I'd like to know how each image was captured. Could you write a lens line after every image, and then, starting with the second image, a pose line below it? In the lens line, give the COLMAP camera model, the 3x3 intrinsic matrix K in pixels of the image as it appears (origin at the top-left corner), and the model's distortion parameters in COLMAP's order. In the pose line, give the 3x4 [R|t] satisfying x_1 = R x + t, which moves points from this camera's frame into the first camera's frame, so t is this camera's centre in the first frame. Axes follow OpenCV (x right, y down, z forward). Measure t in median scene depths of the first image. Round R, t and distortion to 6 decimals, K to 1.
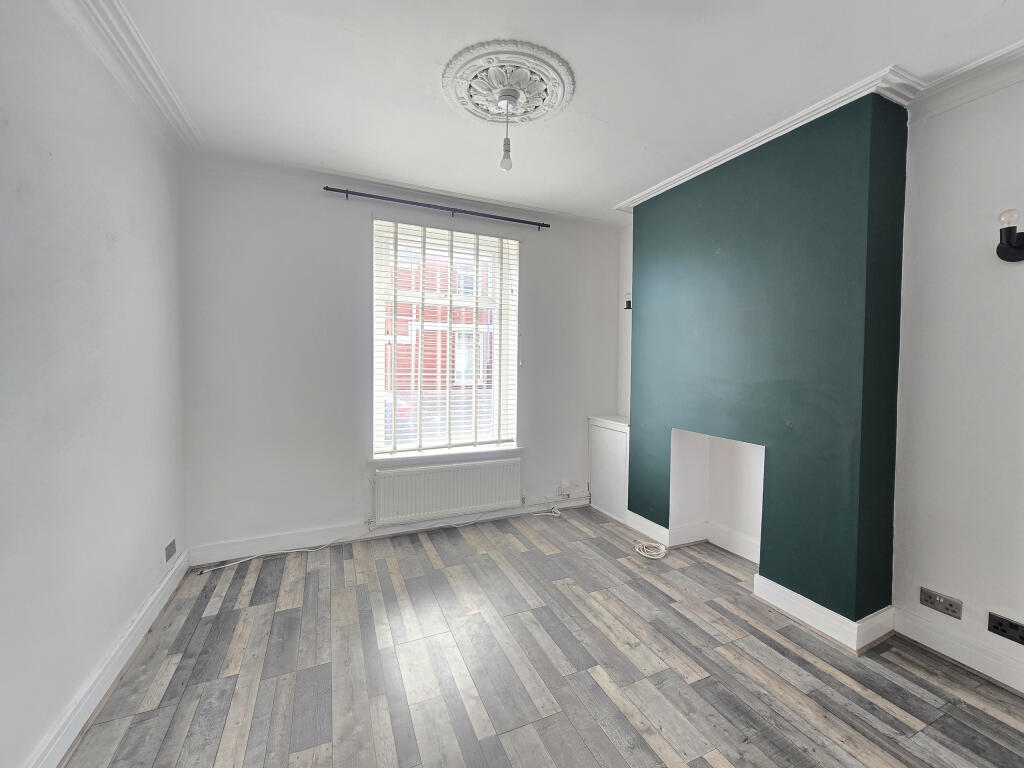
lens RADIAL K [[419.1, 0, 513.1], [0, 419.1, 385.7], [0, 0, 1]] dist [-0.001275, -0.000134]
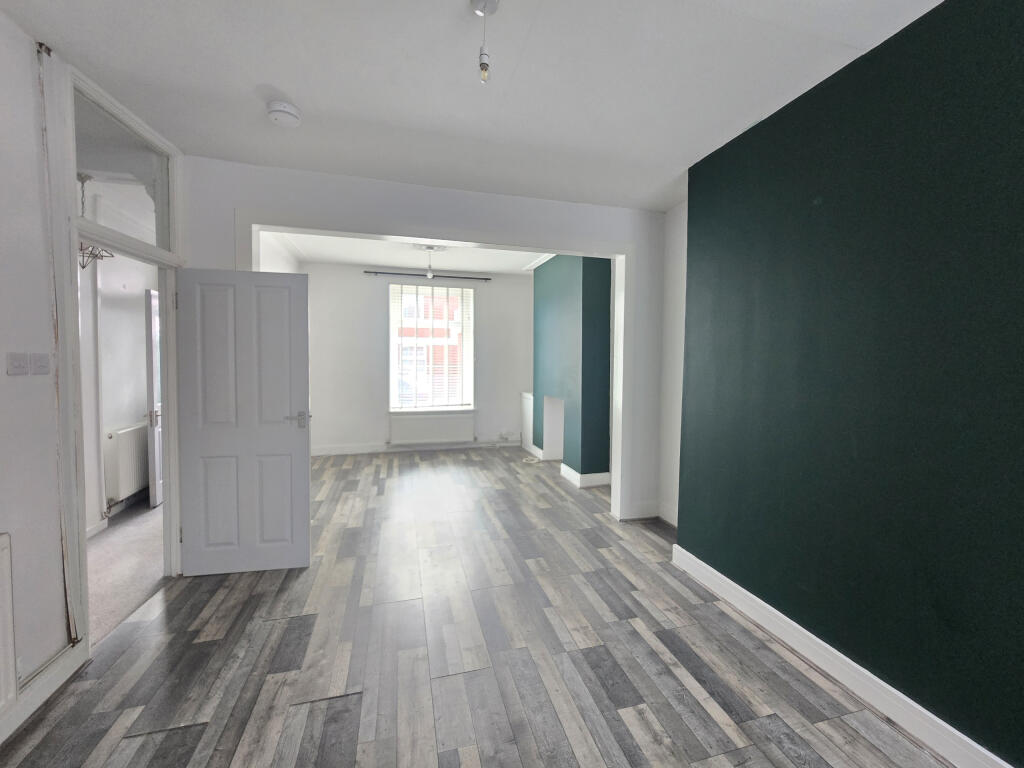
lens RADIAL K [[419.1, 0, 512.1], [0, 419.1, 384.8], [0, 0, 1]] dist [-0.001275, -0.000134]
pose [[0.987052, 0.003714, -0.160355, 0.448774], [-0.005211, 0.999947, -0.008915, 0.065812], [0.160313, 0.009635, 0.987019, -0.680705]]
